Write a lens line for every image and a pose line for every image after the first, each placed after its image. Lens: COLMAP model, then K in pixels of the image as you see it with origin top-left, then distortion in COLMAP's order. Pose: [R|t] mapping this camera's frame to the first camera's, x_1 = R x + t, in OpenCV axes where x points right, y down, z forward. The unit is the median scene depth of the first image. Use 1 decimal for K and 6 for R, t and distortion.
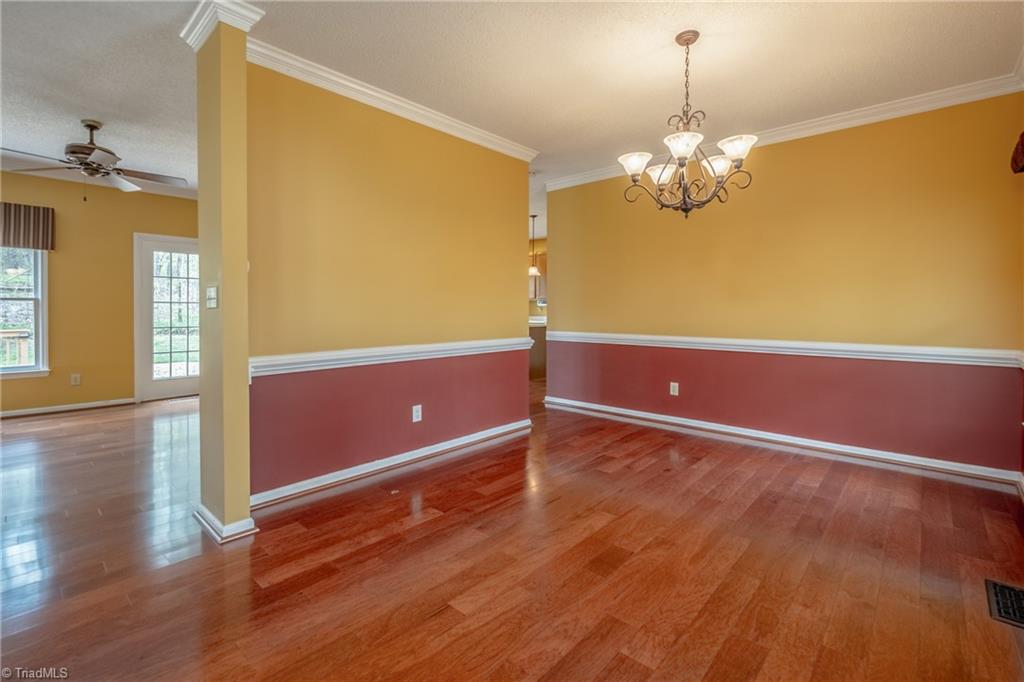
lens RADIAL K [[457.4, 0, 505.4], [0, 457.4, 312.8], [0, 0, 1]] dist [-0.004416, 0.001551]
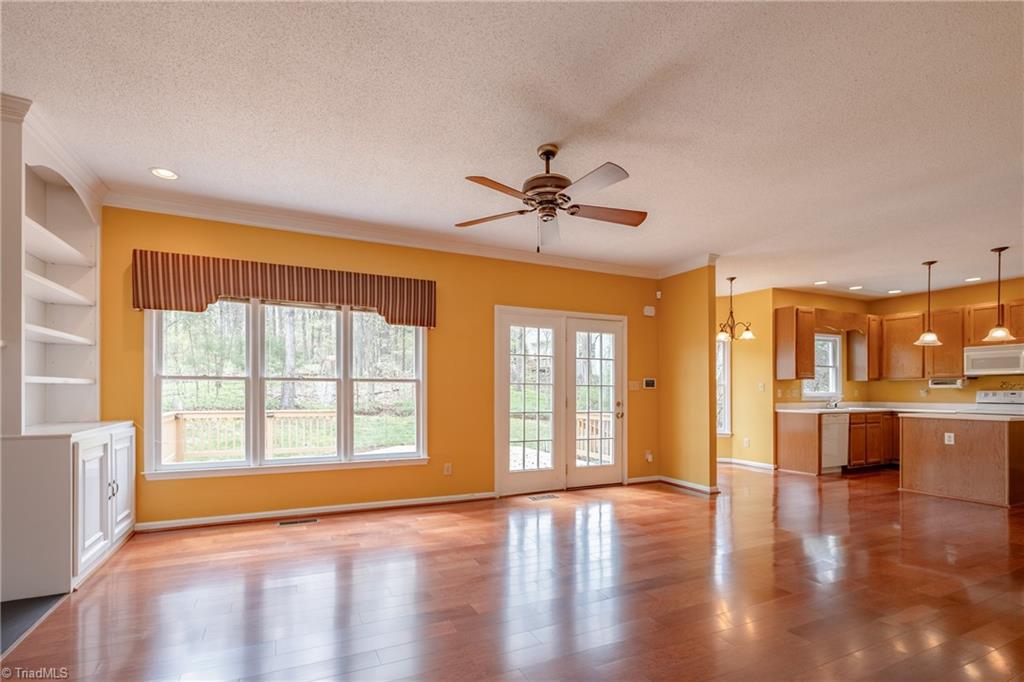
lens RADIAL K [[457.4, 0, 500.4], [0, 457.4, 386.3], [0, 0, 1]] dist [-0.004416, 0.001551]
pose [[0.921567, 0.002077, -0.388214, -0.516036], [-0.008299, 0.999863, -0.014351, -0.006606], [0.388130, 0.016448, 0.921458, 0.207657]]
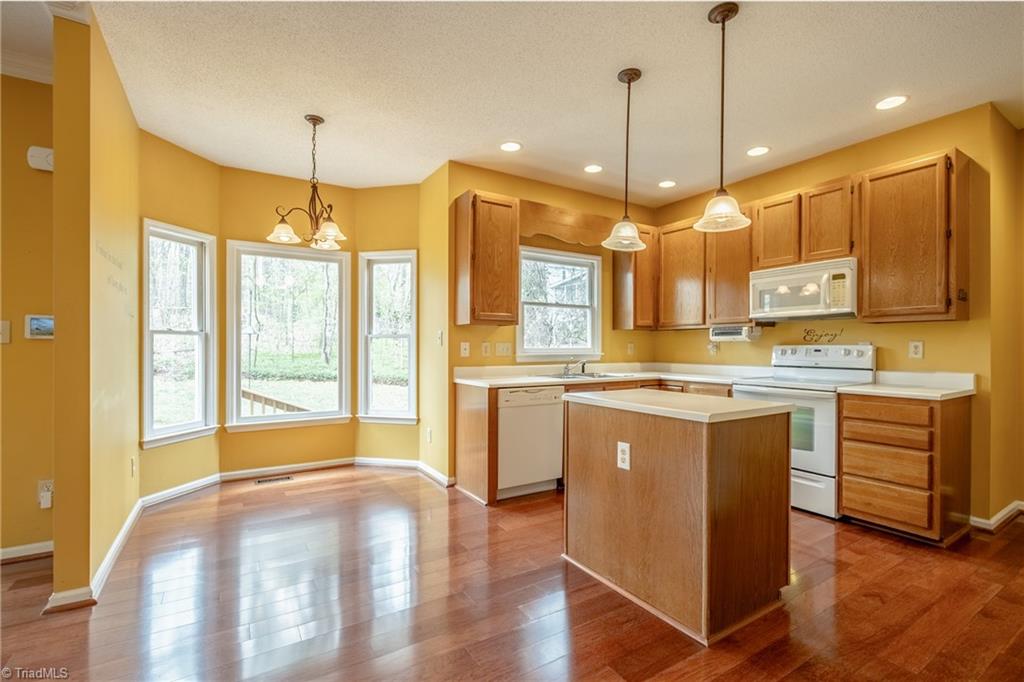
lens RADIAL K [[457.4, 0, 520.3], [0, 457.4, 347.0], [0, 0, 1]] dist [-0.004416, 0.001551]
pose [[0.966948, 0.006782, -0.254883, 0.021633], [-0.009032, 0.999930, -0.007657, -0.011336], [0.254814, 0.009706, 0.966941, 1.081760]]
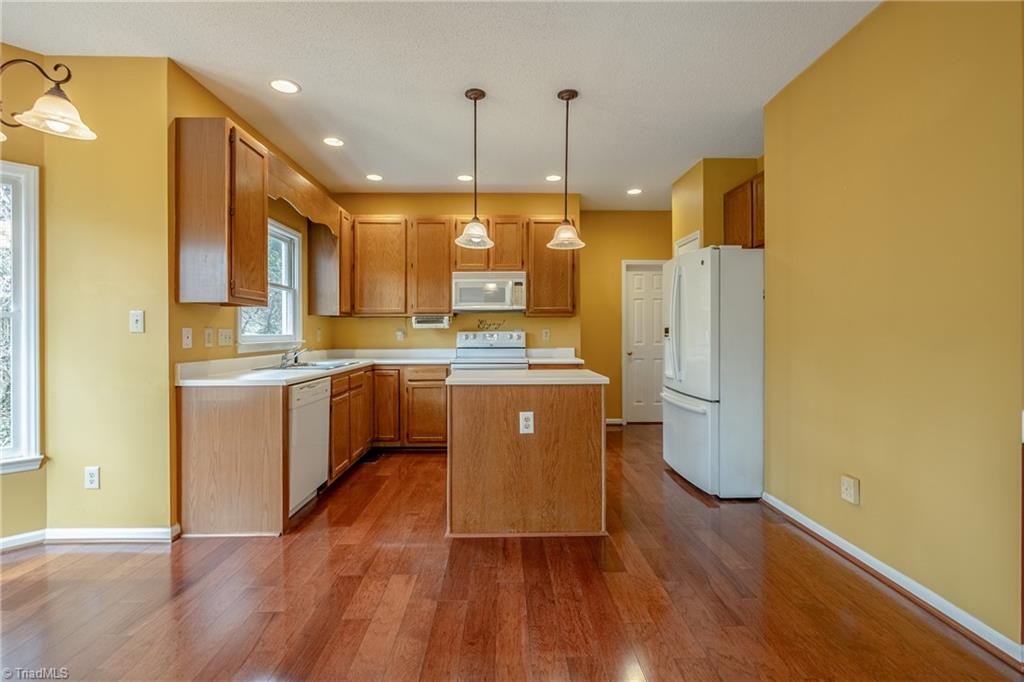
lens RADIAL K [[457.4, 0, 499.8], [0, 457.4, 333.9], [0, 0, 1]] dist [-0.004416, 0.001551]
pose [[0.737683, 0.001565, 0.675145, -0.365988], [0.006103, 0.999941, -0.008986, -0.009956], [-0.675120, 0.010749, 0.737630, 1.158082]]
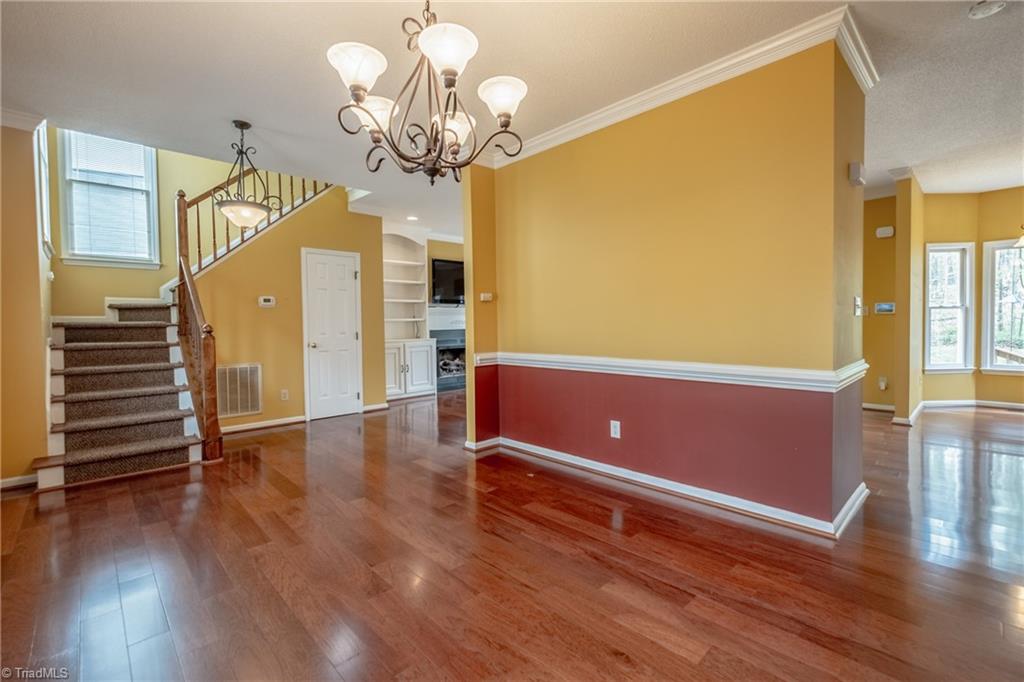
lens RADIAL K [[457.4, 0, 516.4], [0, 457.4, 335.9], [0, 0, 1]] dist [-0.004416, 0.001551]
pose [[-0.061389, 0.032593, -0.997582, 0.552496], [0.005885, 0.999461, 0.032292, -0.005909], [0.998097, -0.003888, -0.061548, 0.611799]]
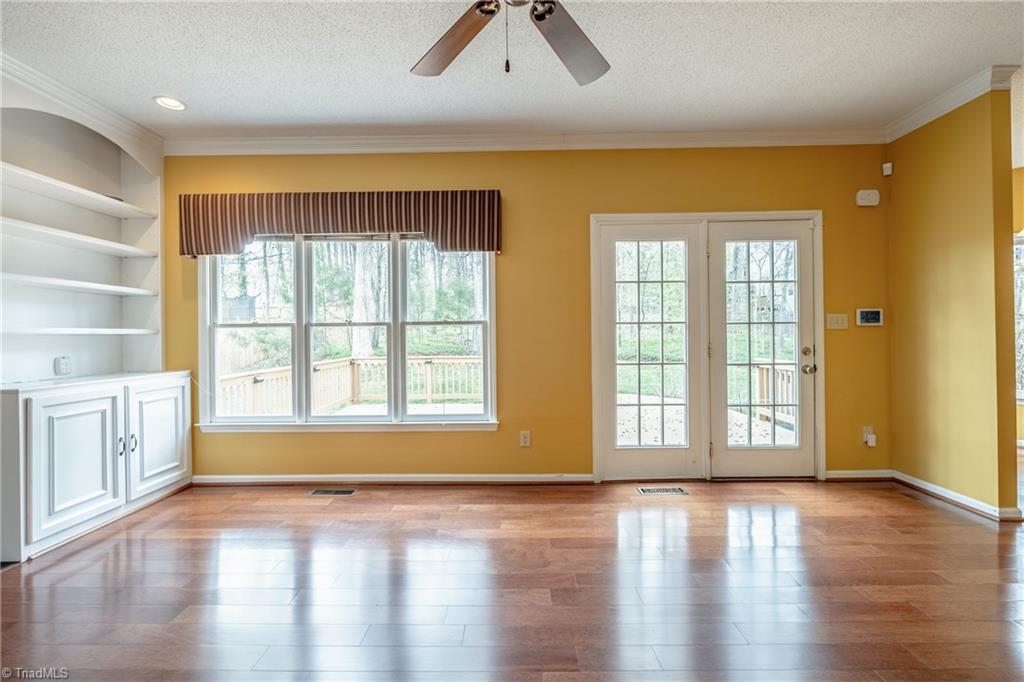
lens RADIAL K [[457.4, 0, 514.4], [0, 457.4, 335.4], [0, 0, 1]] dist [-0.004416, 0.001551]
pose [[0.676785, -0.006927, -0.736148, -0.469480], [0.006655, 0.999972, -0.003292, -0.006412], [0.736151, -0.002671, 0.676812, 0.550560]]
